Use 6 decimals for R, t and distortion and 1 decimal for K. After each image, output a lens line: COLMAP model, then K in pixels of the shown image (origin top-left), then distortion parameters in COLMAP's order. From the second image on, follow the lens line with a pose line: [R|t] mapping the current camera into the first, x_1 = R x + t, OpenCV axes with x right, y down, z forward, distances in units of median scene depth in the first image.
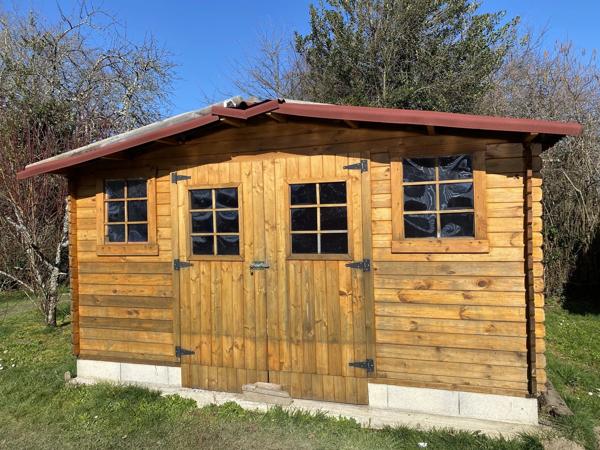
lens RADIAL K [[437.4, 0, 286.5], [0, 437.4, 216.7], [0, 0, 1]] dist [0.009412, -0.062322]
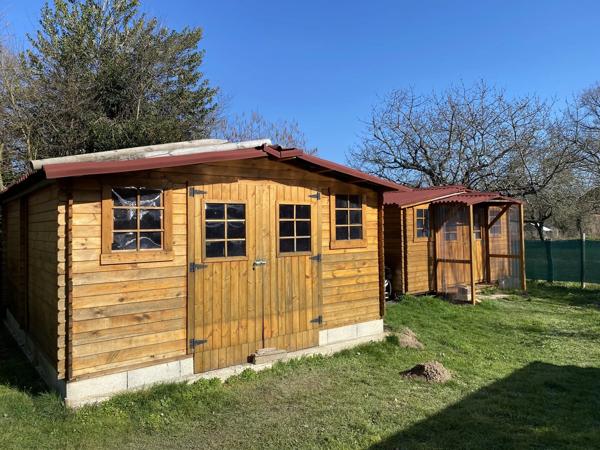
lens RADIAL K [[437.4, 0, 286.5], [0, 437.4, 216.7], [0, 0, 1]] dist [0.009412, -0.062322]
pose [[0.590482, 0.037055, 0.806200, -1.126504], [-0.003880, 0.999064, -0.043079, 0.028313], [-0.807042, 0.022310, 0.590073, 0.130669]]
